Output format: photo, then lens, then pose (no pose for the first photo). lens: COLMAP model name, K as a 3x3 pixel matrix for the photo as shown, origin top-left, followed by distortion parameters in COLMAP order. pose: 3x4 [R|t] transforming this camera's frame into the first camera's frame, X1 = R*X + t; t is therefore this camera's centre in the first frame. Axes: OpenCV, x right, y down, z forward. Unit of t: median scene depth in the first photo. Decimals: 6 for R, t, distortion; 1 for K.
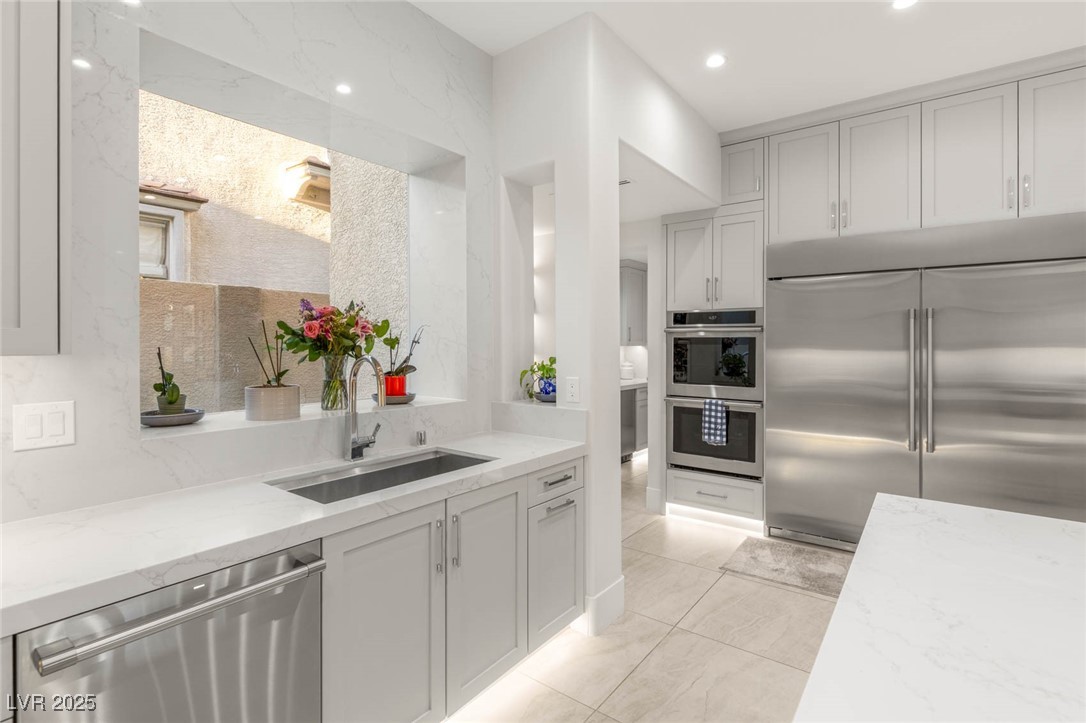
lens RADIAL K [[515.5, 0, 542.9], [0, 515.5, 344.0], [0, 0, 1]] dist [0.001161, 0.000124]
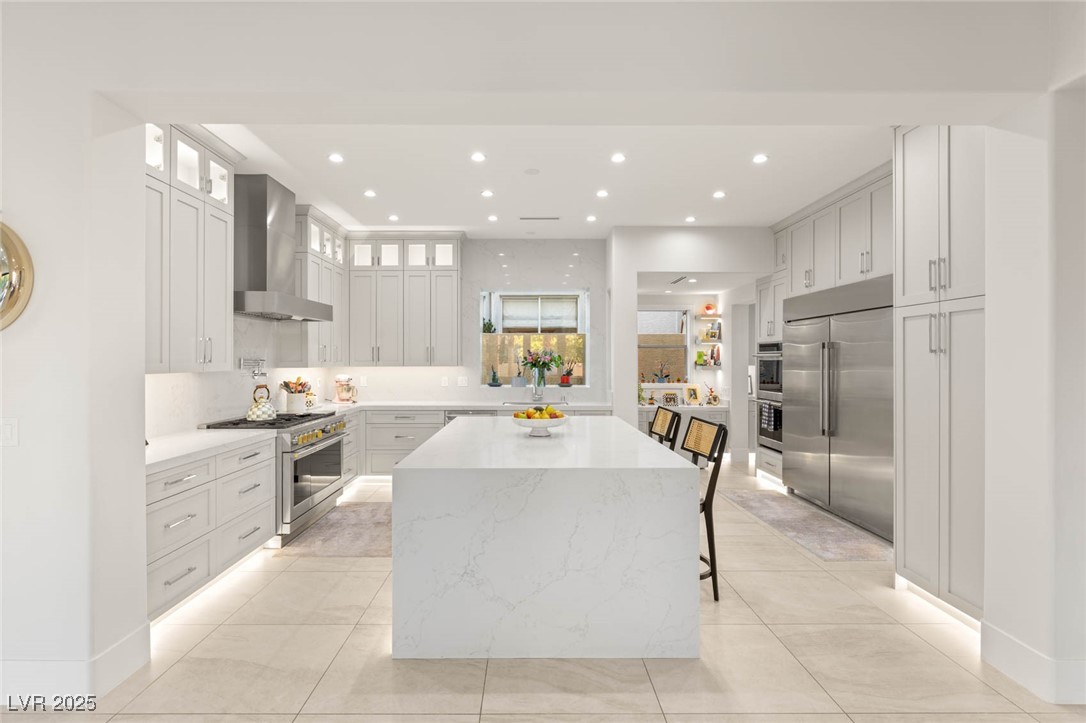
lens RADIAL K [[569.6, 0, 543.0], [0, 569.6, 361.5], [0, 0, 1]] dist [0.000400, 0.000029]
pose [[0.627538, -0.002093, -0.778583, 1.285462], [-0.003089, 0.999982, -0.005177, 0.002304], [0.778580, 0.005654, 0.627520, -0.609682]]
